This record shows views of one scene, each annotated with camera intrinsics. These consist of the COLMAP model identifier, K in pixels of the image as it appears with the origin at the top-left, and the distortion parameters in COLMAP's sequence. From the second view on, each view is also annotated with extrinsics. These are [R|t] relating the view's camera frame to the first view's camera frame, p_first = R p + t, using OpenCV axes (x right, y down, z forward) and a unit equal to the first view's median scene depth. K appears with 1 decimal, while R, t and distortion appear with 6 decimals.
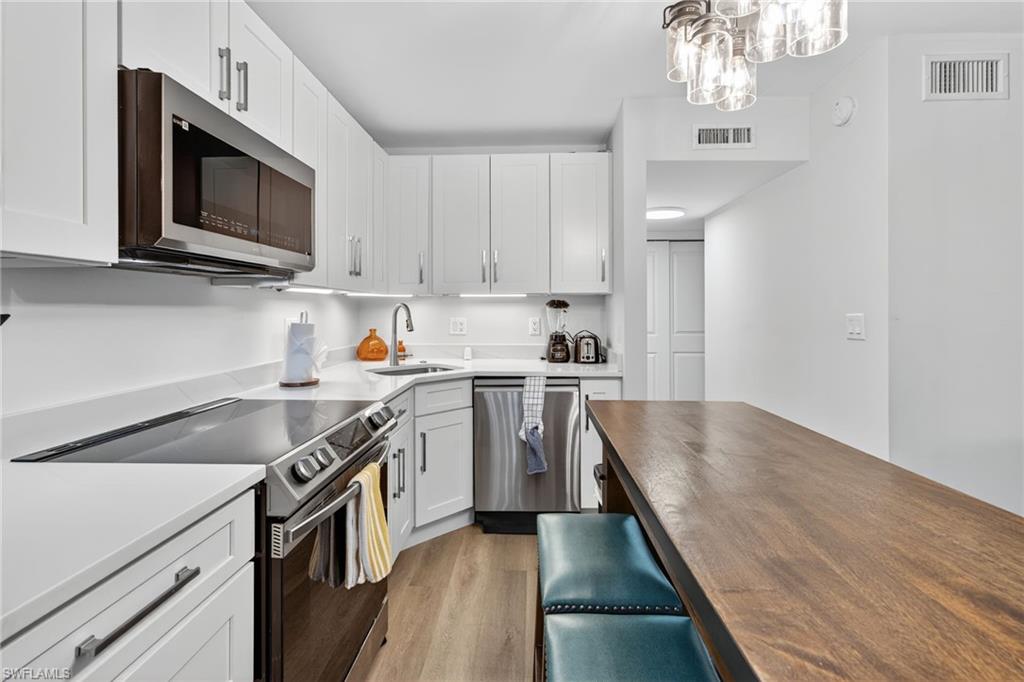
lens RADIAL K [[472.1, 0, 515.7], [0, 472.1, 308.8], [0, 0, 1]] dist [-0.000899, 0.002455]
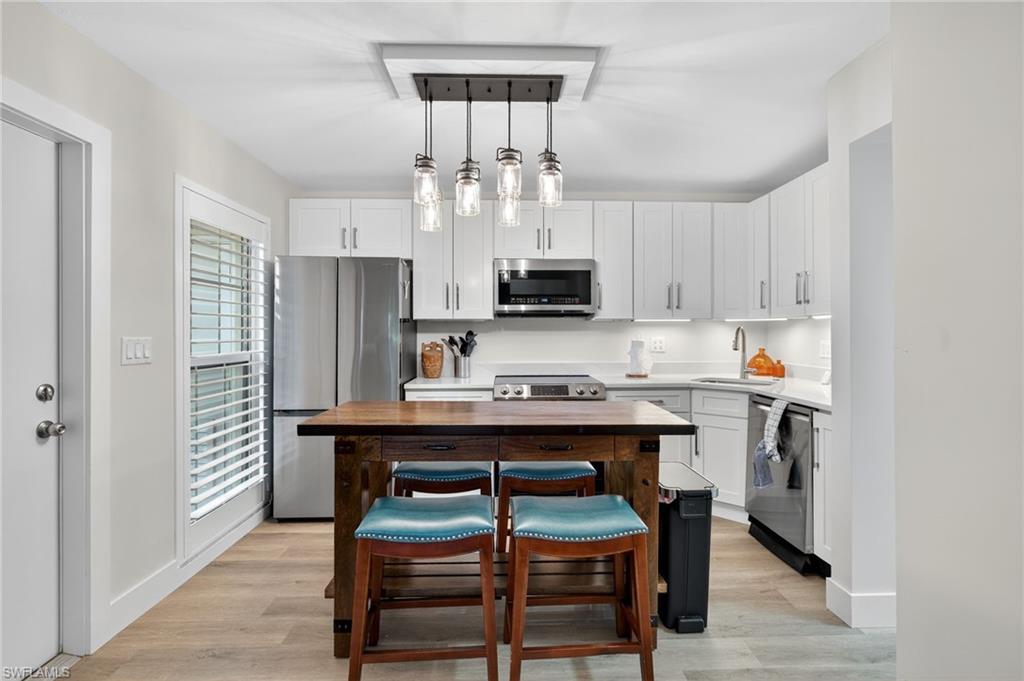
lens RADIAL K [[472.1, 0, 516.0], [0, 472.1, 333.3], [0, 0, 1]] dist [-0.000899, 0.002455]
pose [[0.066325, 0.003828, -0.997791, 0.997634], [0.004177, 0.999983, 0.004114, -0.003070], [0.997789, -0.004440, 0.066308, 0.375676]]
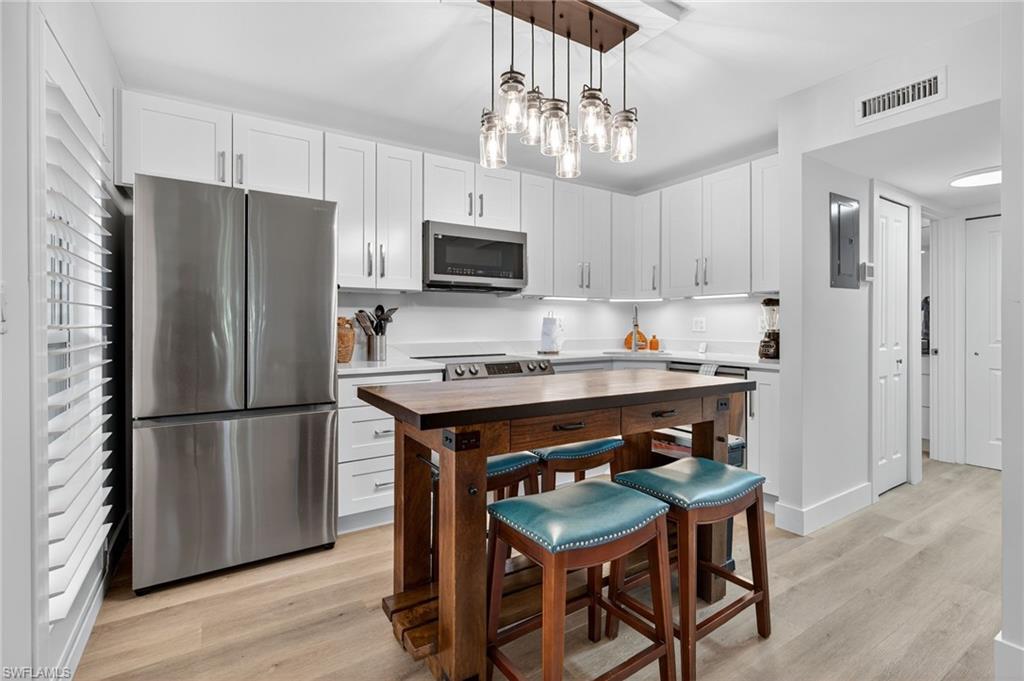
lens RADIAL K [[472.1, 0, 516.3], [0, 472.1, 326.7], [0, 0, 1]] dist [-0.000899, 0.002455]
pose [[0.563127, 0.006731, -0.826343, 0.740621], [0.001479, 0.999957, 0.009153, 0.038978], [0.826369, -0.006377, 0.563093, -0.056505]]
